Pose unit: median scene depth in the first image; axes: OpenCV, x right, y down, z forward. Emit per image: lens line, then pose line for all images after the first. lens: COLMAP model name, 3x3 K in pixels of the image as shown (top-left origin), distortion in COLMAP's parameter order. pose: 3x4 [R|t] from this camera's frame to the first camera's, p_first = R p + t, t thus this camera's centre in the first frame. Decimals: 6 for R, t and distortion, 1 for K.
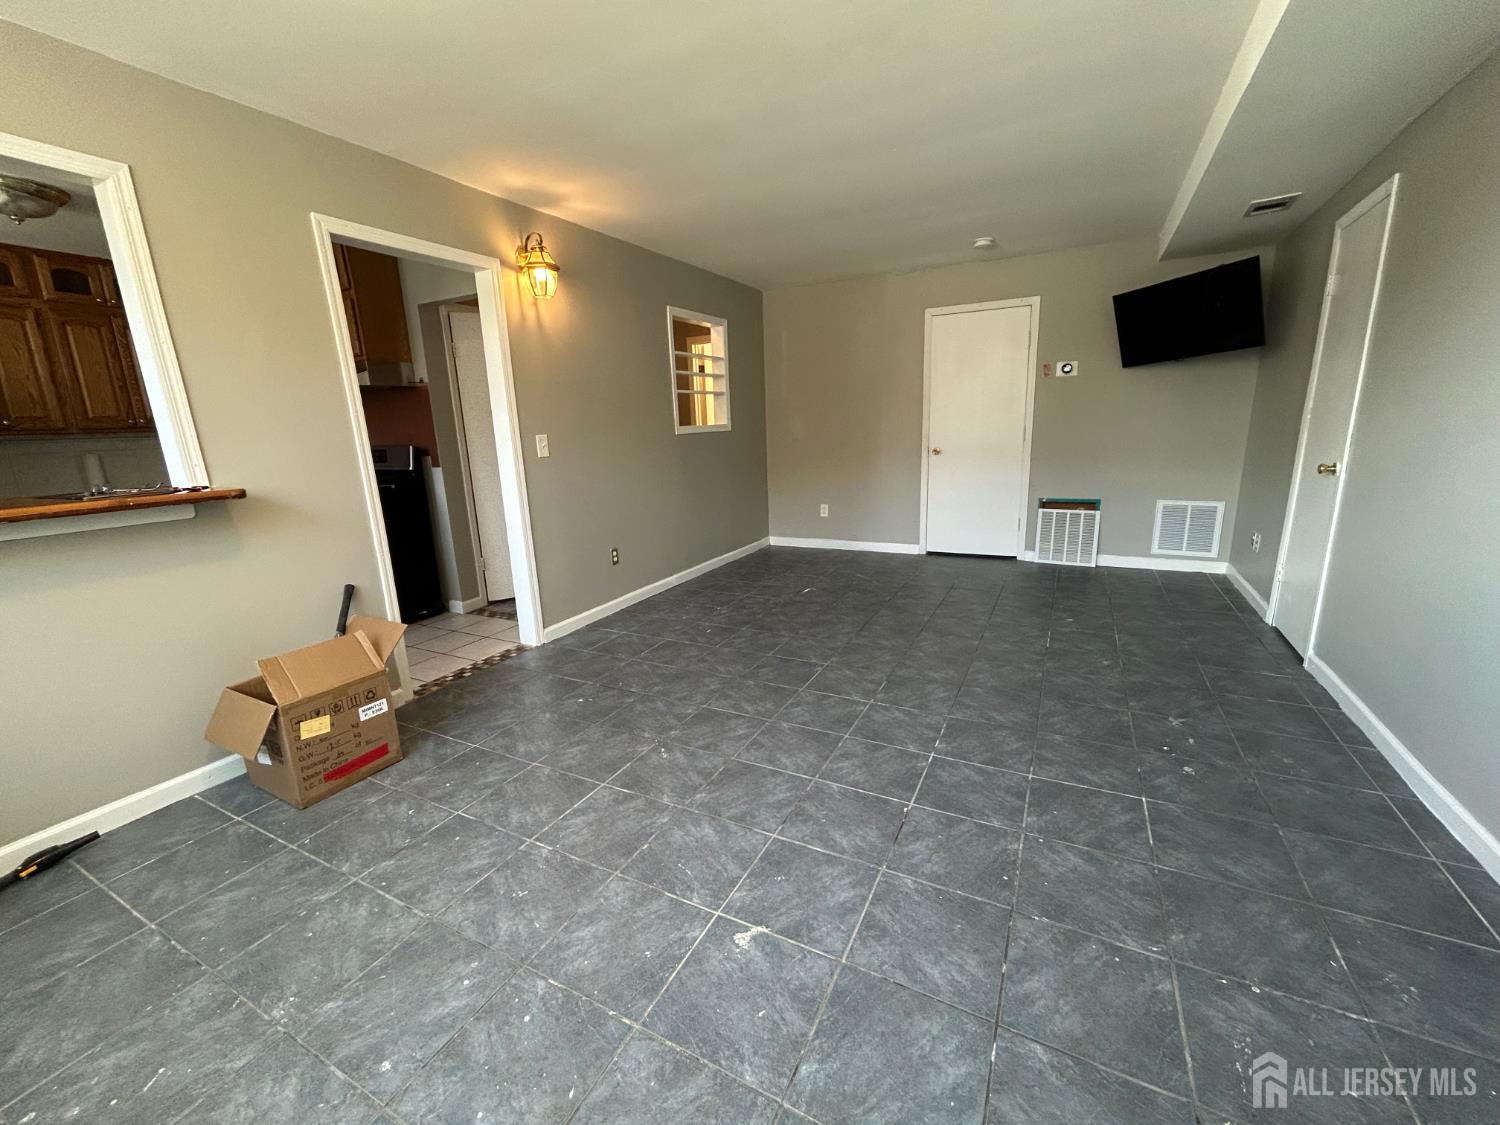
lens RADIAL K [[607.7, 0, 745.9], [0, 607.7, 562.3], [0, 0, 1]] dist [-0.003483, 0.000266]
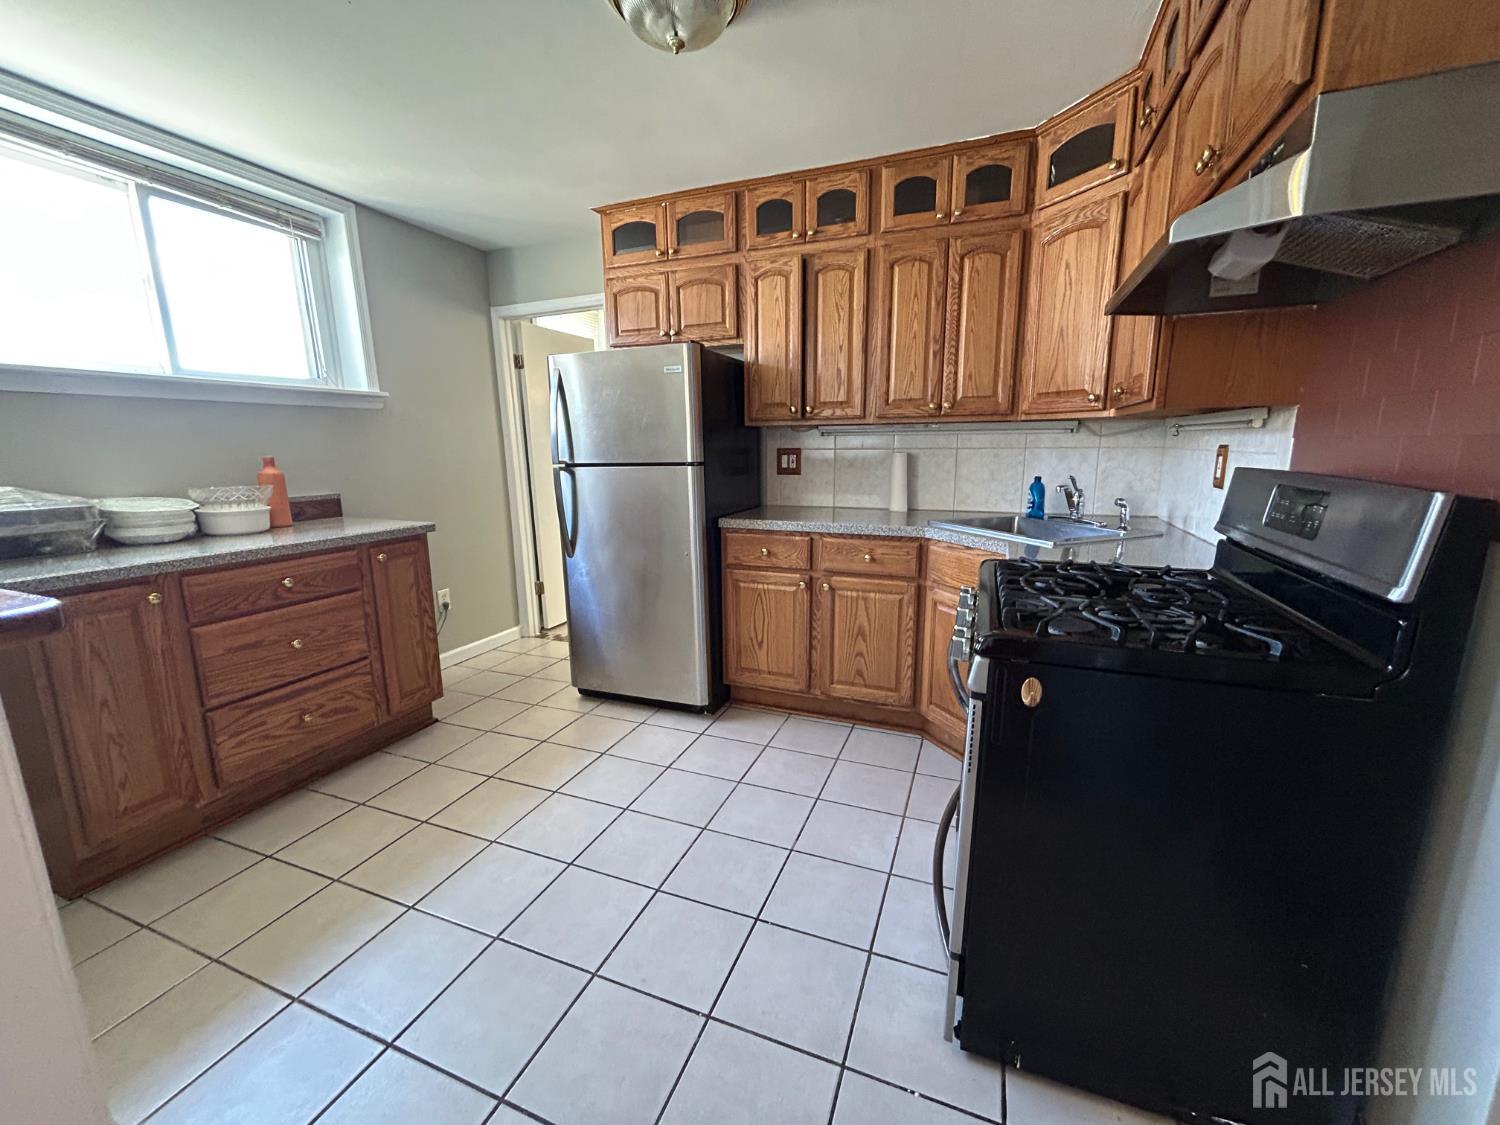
lens RADIAL K [[607.7, 0, 747.4], [0, 607.7, 560.3], [0, 0, 1]] dist [-0.003483, 0.000266]
pose [[0.107119, 0.218768, -0.969880, -0.403451], [-0.218353, 0.956853, 0.191713, -0.168177], [0.969973, 0.191240, 0.150266, 0.799115]]
